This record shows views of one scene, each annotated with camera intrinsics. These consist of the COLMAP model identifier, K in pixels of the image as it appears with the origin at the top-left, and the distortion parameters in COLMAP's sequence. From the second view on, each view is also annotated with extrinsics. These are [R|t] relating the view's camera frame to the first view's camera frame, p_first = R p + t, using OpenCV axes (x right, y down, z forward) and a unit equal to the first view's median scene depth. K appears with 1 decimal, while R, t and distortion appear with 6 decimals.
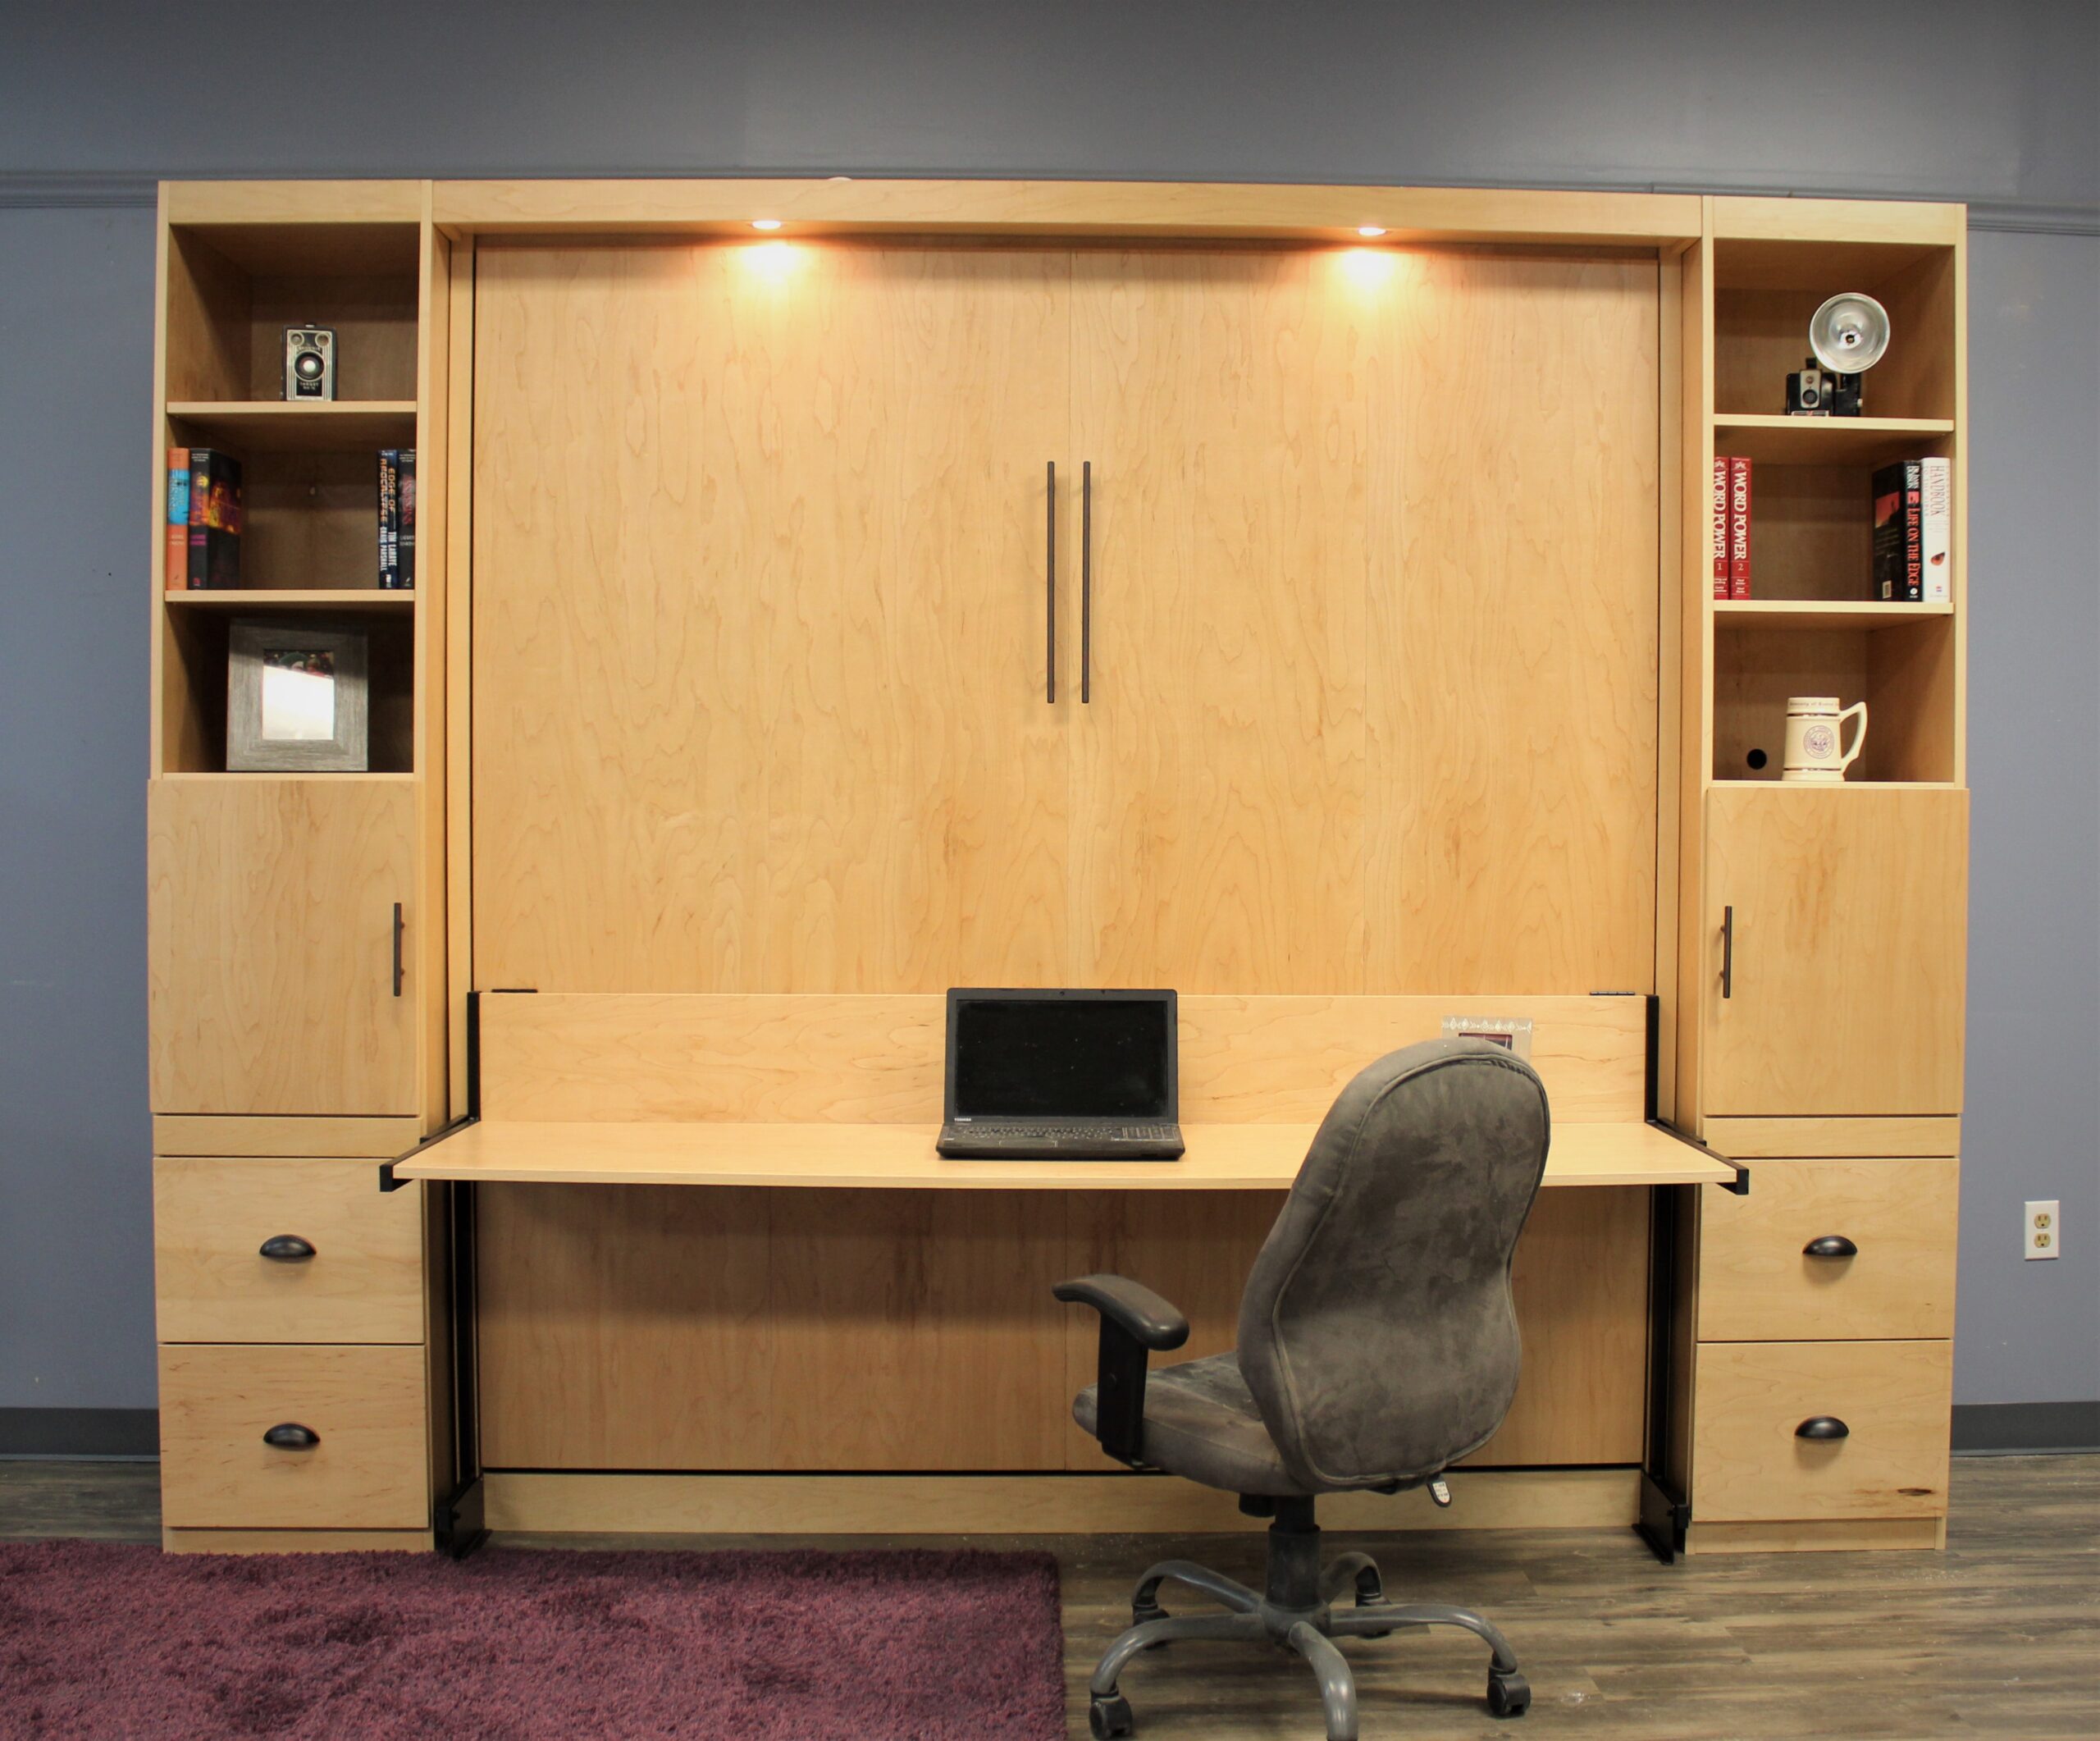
lens RADIAL K [[2359.7, 0, 1111.4], [0, 2359.7, 863.1], [0, 0, 1]] dist [-0.171139, 0.179493]
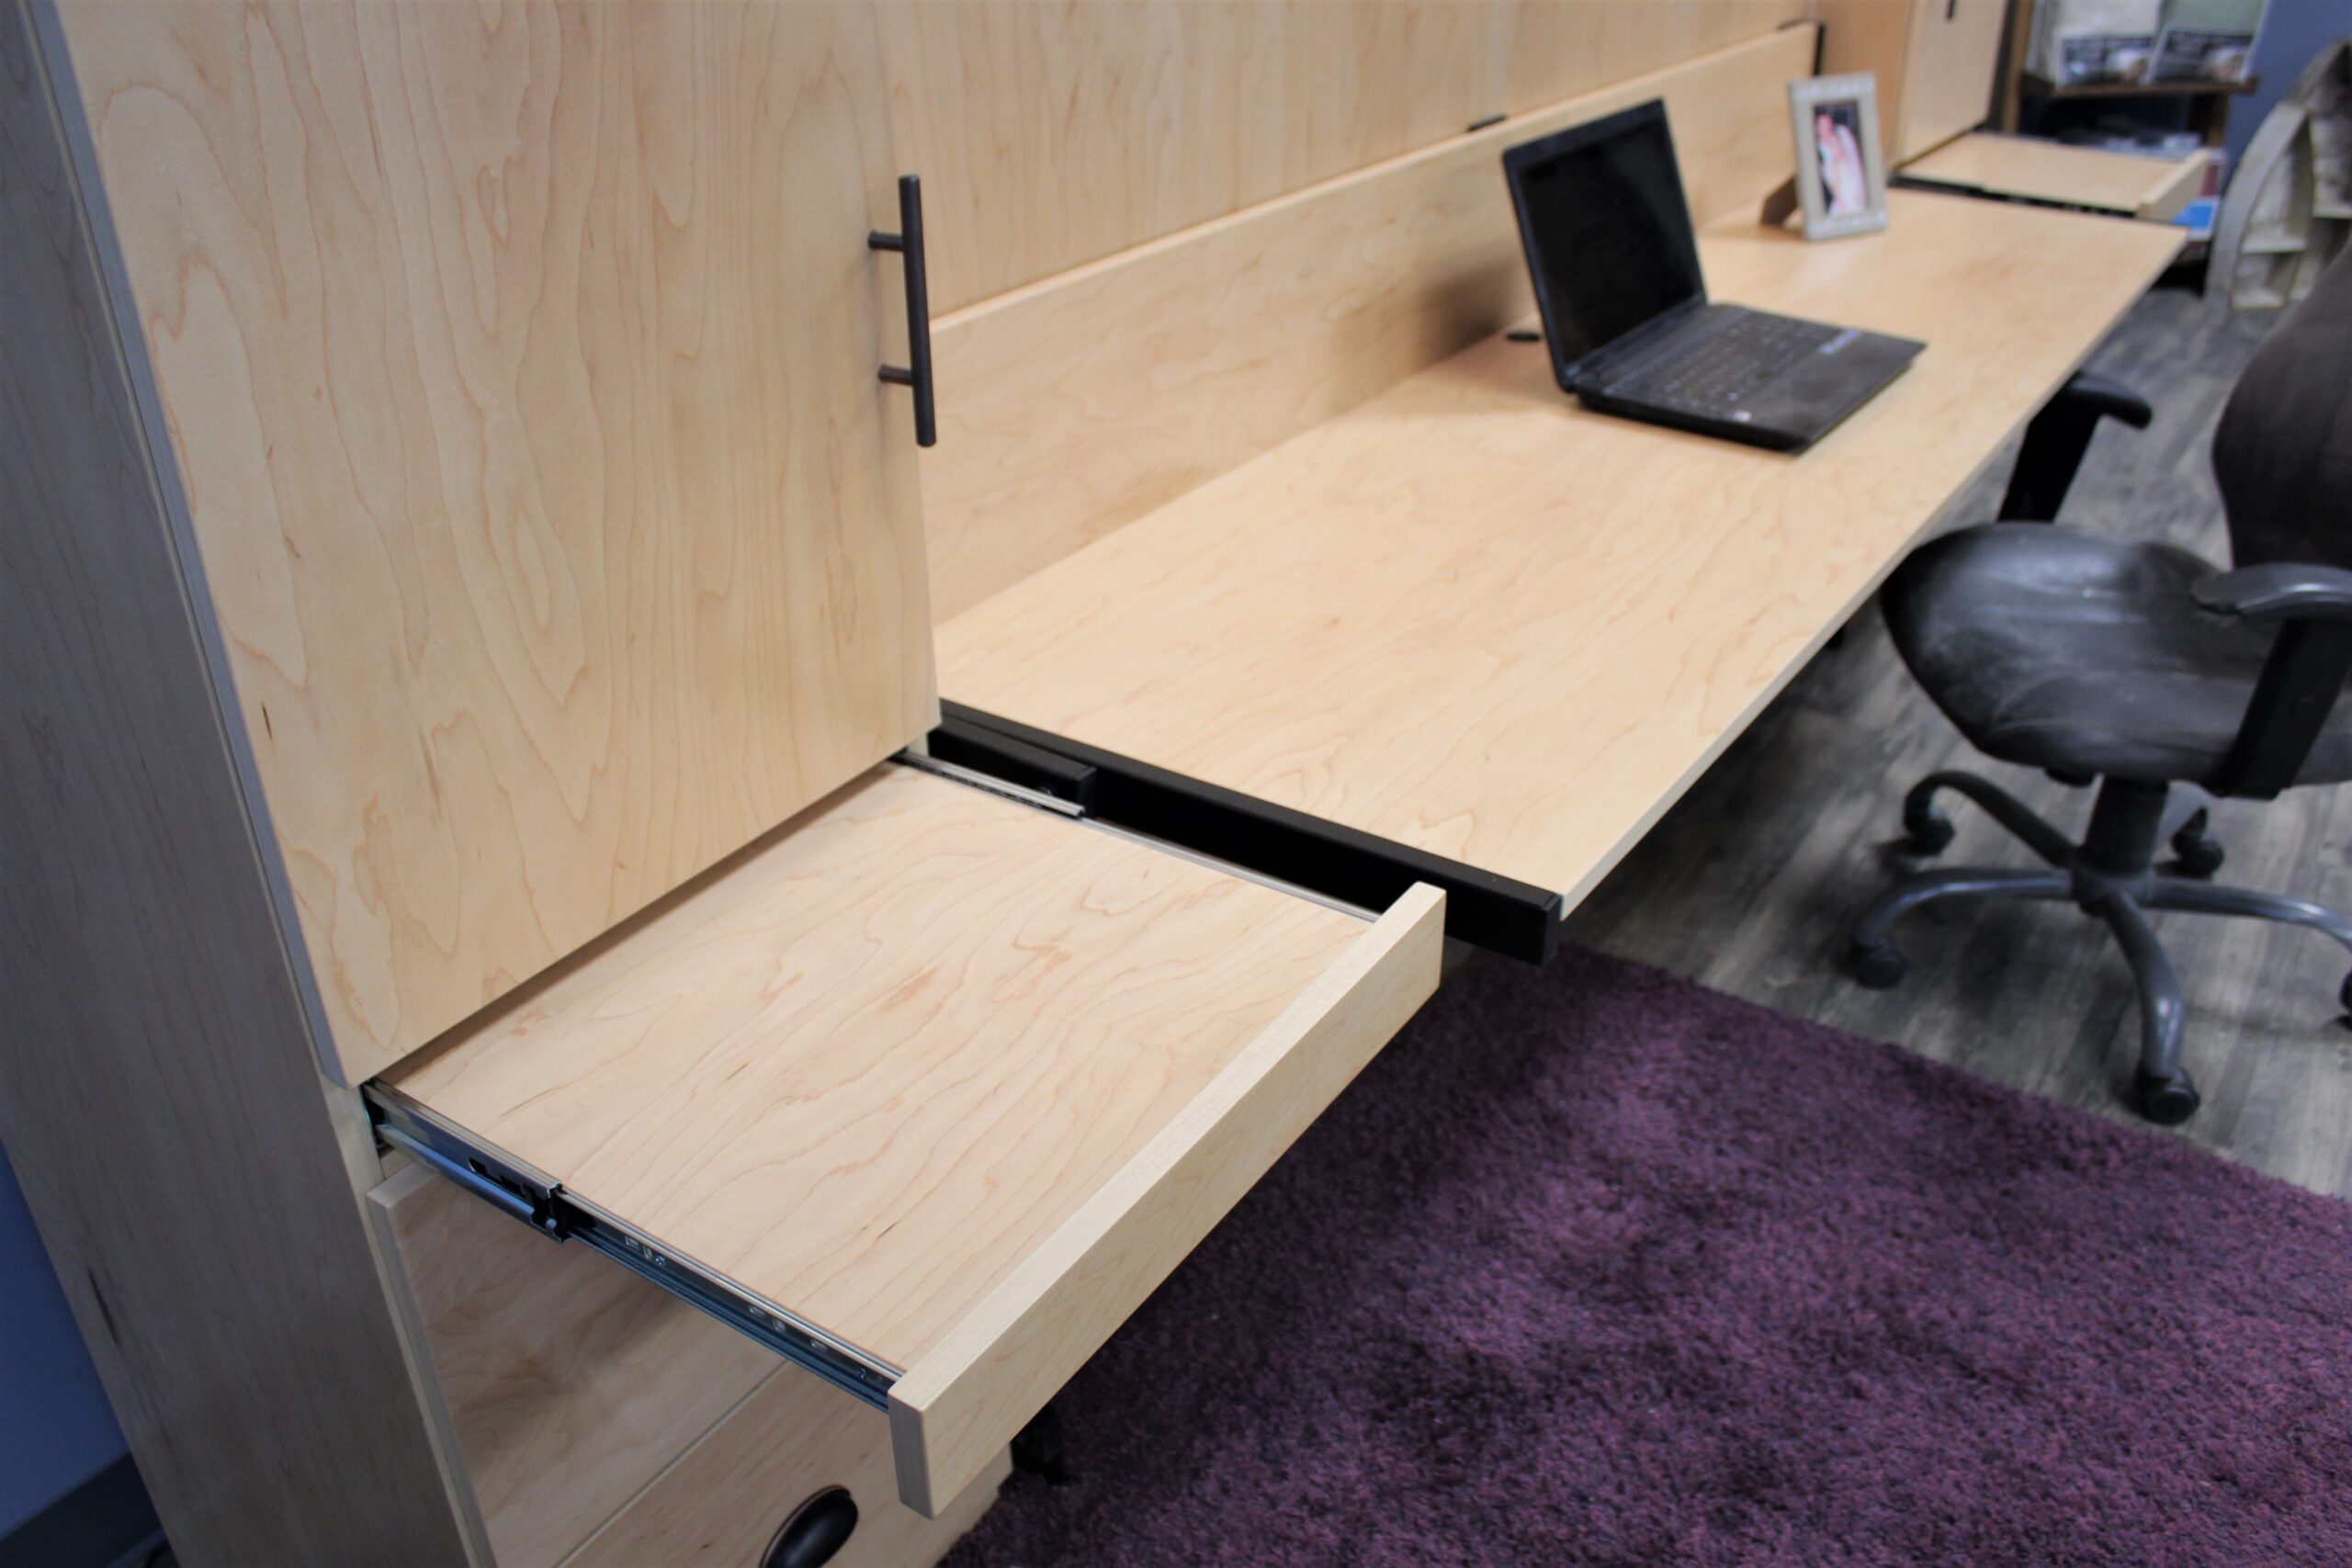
lens RADIAL K [[1967.8, 0, 1179.9], [0, 1967.8, 766.6], [0, 0, 1]] dist [-0.169564, 0.155045]
pose [[0.590795, -0.396191, 0.702847, -0.495365], [0.034618, 0.882776, 0.468517, -0.035233], [-0.806079, -0.252466, 0.535255, 0.776409]]
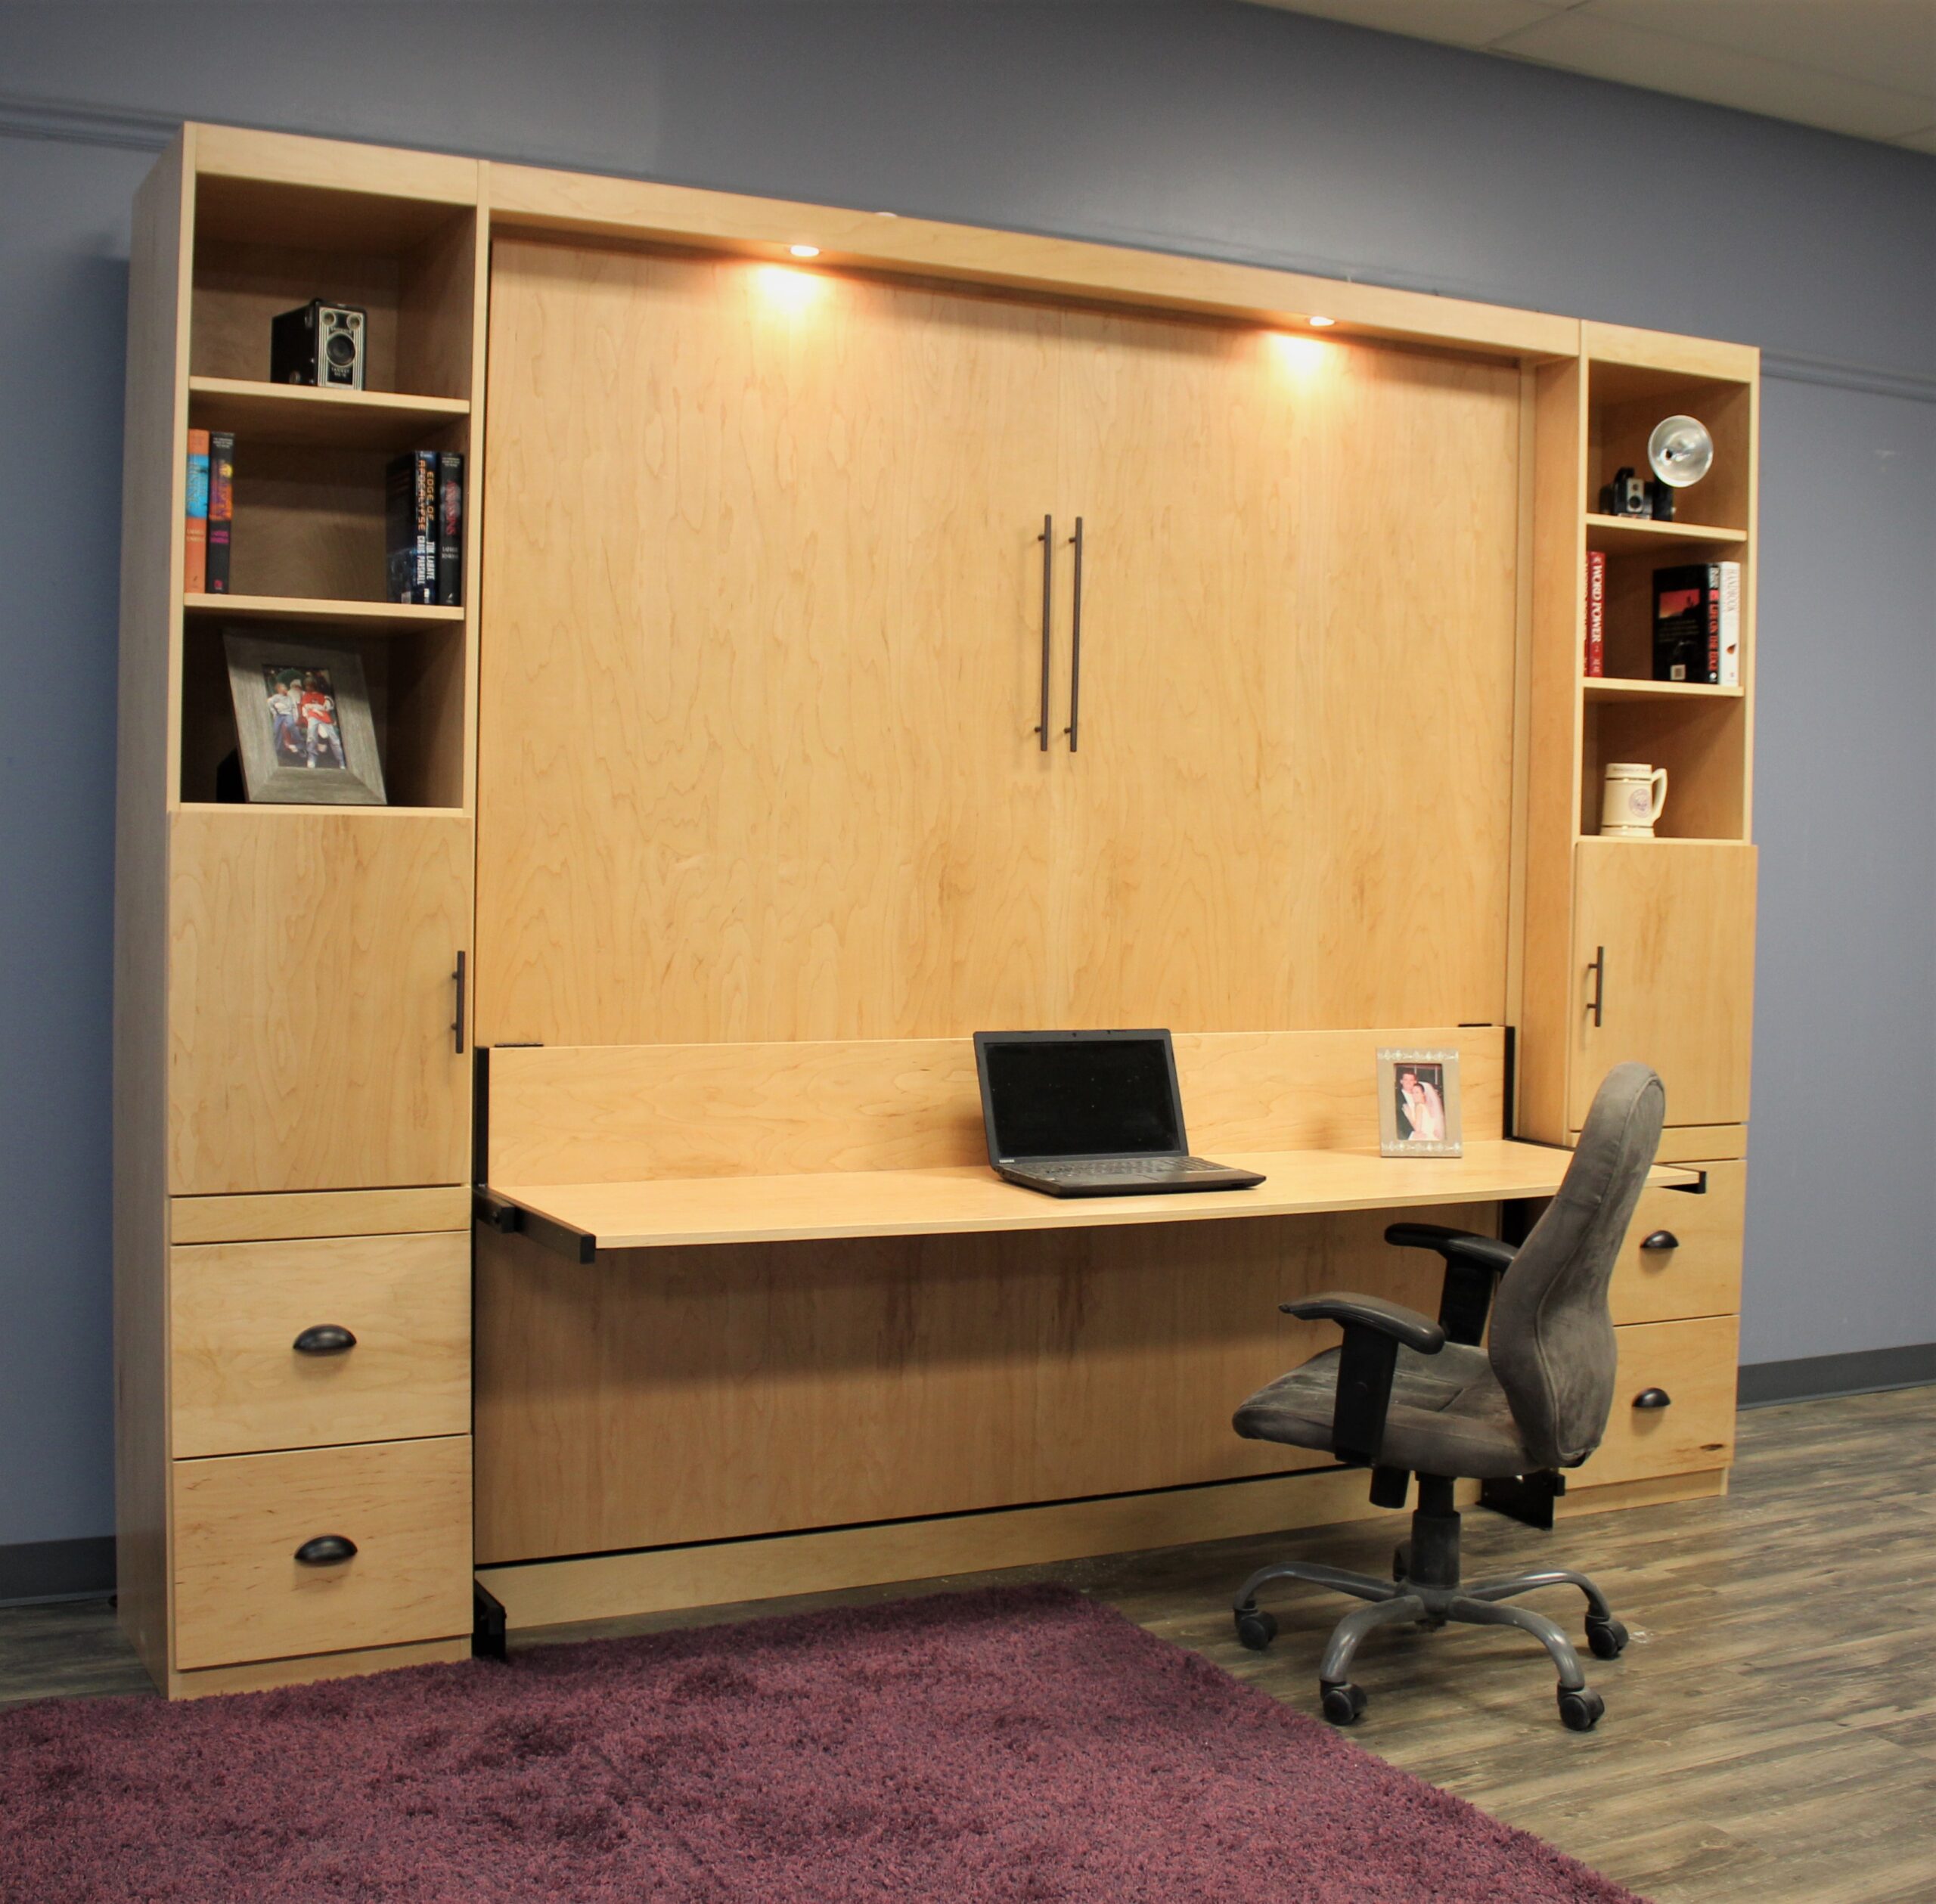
lens RADIAL K [[2510.8, 0, 960.8], [0, 2510.8, 902.4], [0, 0, 1]] dist [-0.169737, 0.175541]
pose [[0.905375, 0.001991, 0.424608, -0.528449], [-0.003007, 0.999994, 0.001722, -0.004116], [-0.424602, -0.002836, 0.905375, 0.031503]]
